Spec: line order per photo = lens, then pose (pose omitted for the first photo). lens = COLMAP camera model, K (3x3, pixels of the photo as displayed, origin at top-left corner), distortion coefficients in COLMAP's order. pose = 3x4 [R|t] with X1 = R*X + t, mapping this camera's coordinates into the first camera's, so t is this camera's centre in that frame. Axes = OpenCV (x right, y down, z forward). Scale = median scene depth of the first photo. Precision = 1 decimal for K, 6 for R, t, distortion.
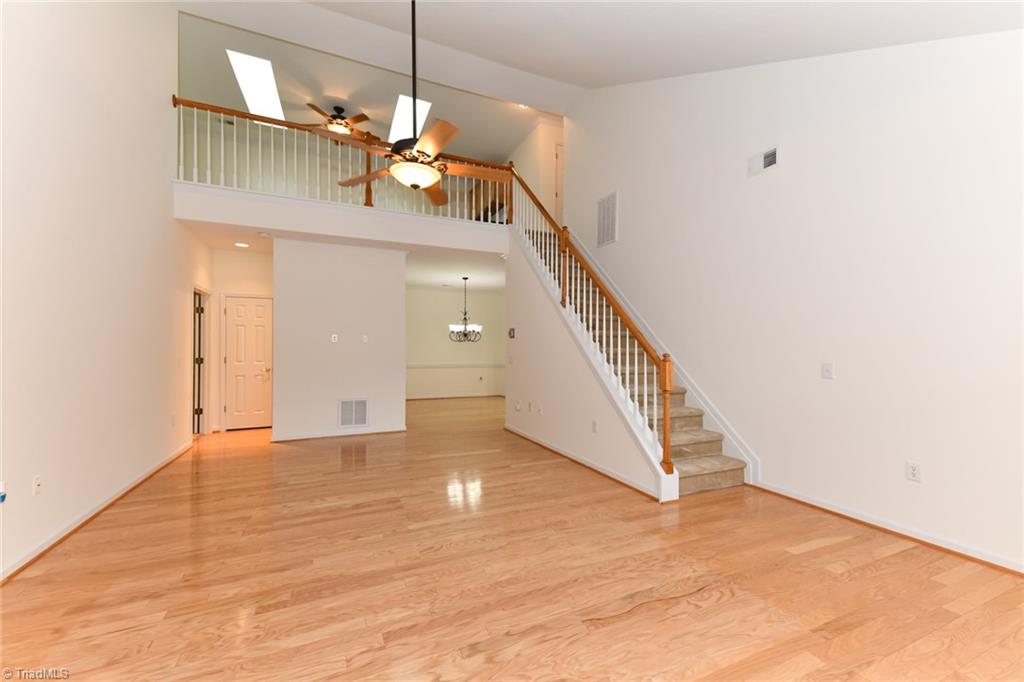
lens RADIAL K [[407.3, 0, 514.3], [0, 407.3, 345.4], [0, 0, 1]] dist [0.025961, -0.007109]
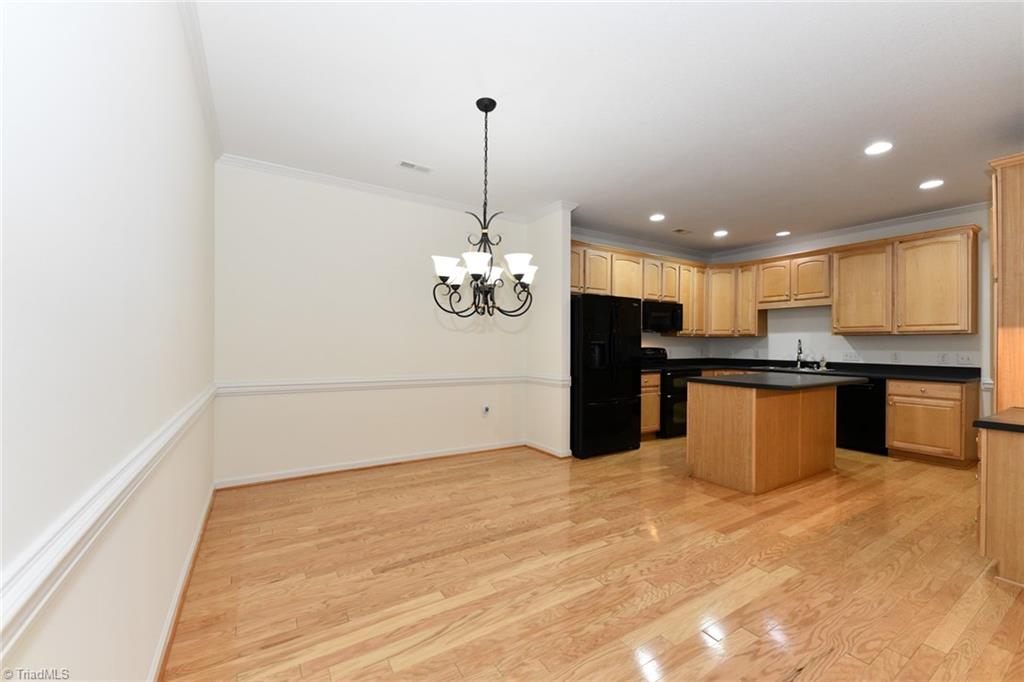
lens RADIAL K [[409.1, 0, 513.8], [0, 409.1, 347.4], [0, 0, 1]] dist [0.027029, -0.006807]
pose [[0.992567, 0.010933, 0.121204, -0.316522], [-0.011737, 0.999914, 0.005921, 0.030243], [-0.121129, -0.007299, 0.992610, 1.624814]]
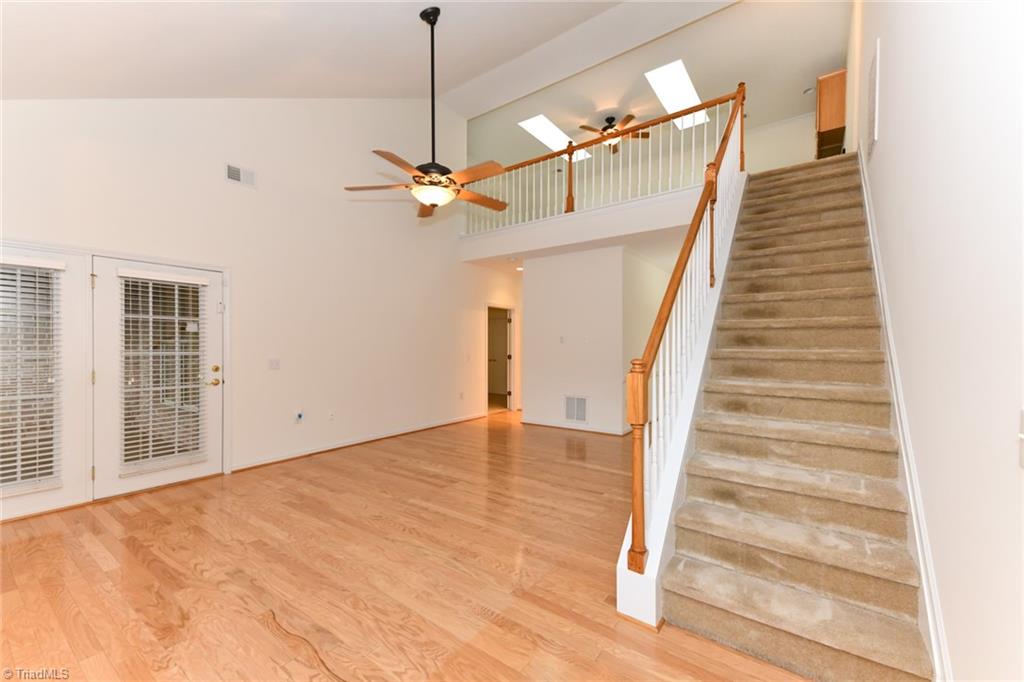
lens RADIAL K [[409.1, 0, 513.8], [0, 409.1, 347.4], [0, 0, 1]] dist [0.027029, -0.006807]
pose [[0.503234, -0.000326, -0.864150, 0.723367], [0.005488, 0.999981, 0.002818, 0.002035], [0.864132, -0.006160, 0.503227, 0.523823]]
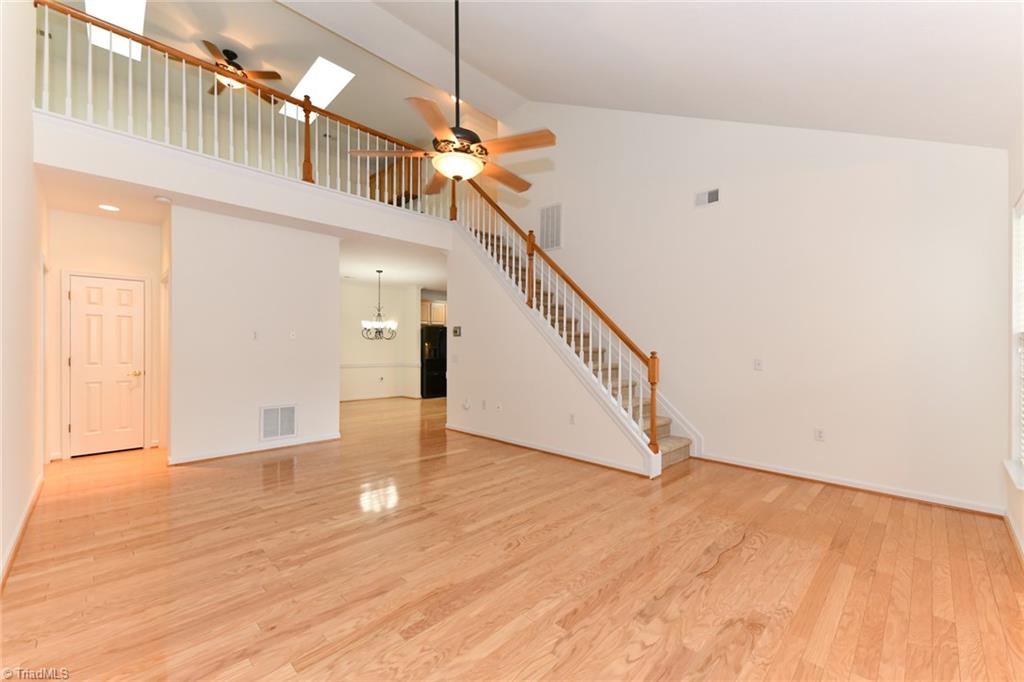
lens RADIAL K [[409.1, 0, 513.8], [0, 409.1, 347.4], [0, 0, 1]] dist [0.027029, -0.006807]
pose [[0.933894, 0.002474, 0.357542, -0.393894], [-0.005274, 0.999963, 0.006857, 0.001821], [-0.357512, -0.008290, 0.933872, 0.040324]]
